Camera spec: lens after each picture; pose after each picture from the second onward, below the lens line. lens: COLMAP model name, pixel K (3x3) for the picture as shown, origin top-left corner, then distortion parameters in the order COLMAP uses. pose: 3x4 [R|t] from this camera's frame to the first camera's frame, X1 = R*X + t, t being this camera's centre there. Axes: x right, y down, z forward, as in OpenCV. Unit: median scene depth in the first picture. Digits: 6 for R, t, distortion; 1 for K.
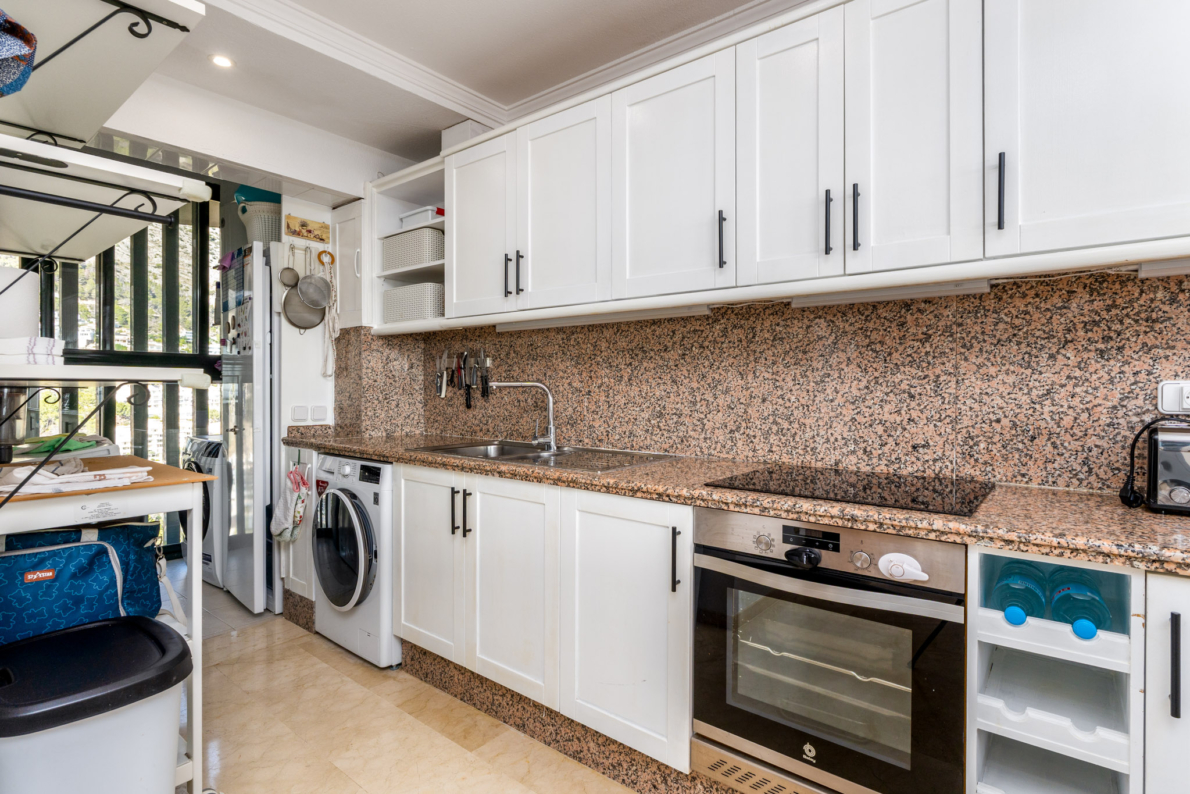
lens RADIAL K [[594.7, 0, 576.7], [0, 594.7, 390.1], [0, 0, 1]] dist [-0.005204, 0.000253]
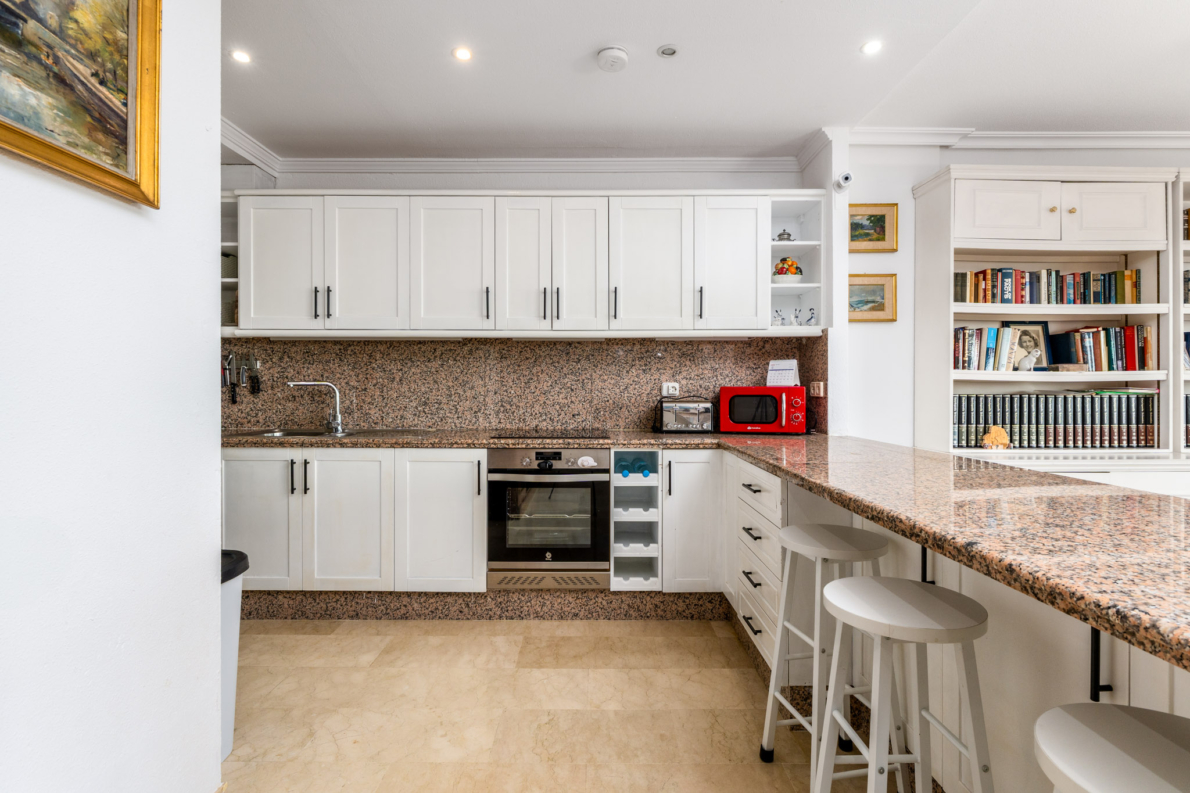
lens RADIAL K [[594.7, 0, 597.2], [0, 594.7, 394.1], [0, 0, 1]] dist [-0.005204, 0.000253]
pose [[0.765798, -0.010233, 0.642999, -0.658388], [0.003330, 0.999923, 0.011946, 0.000852], [-0.643072, -0.007007, 0.765773, -0.584716]]
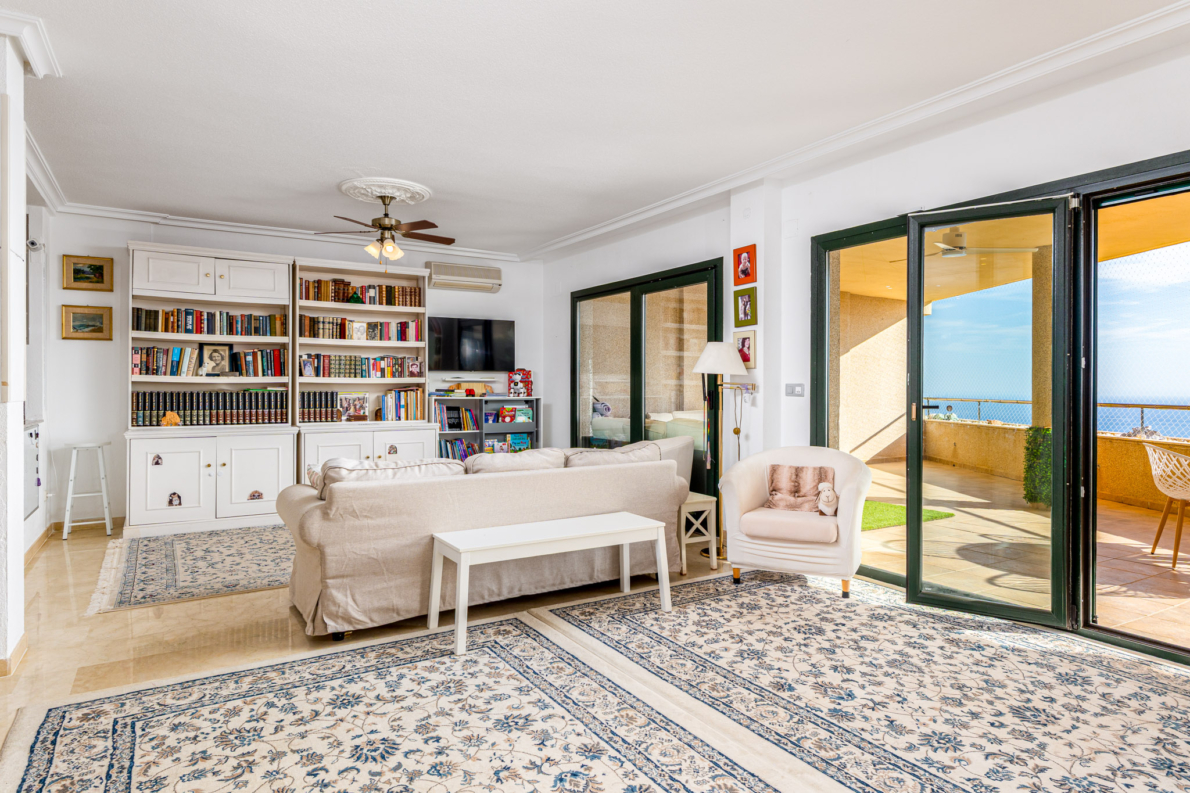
lens RADIAL K [[686.0, 0, 591.7], [0, 686.0, 395.0], [0, 0, 1]] dist [-0.006733, 0.000870]
pose [[0.315298, -0.014513, 0.948882, -1.003984], [-0.002427, 0.999867, 0.016099, -0.010989], [-0.948990, -0.007379, 0.315221, -2.893278]]
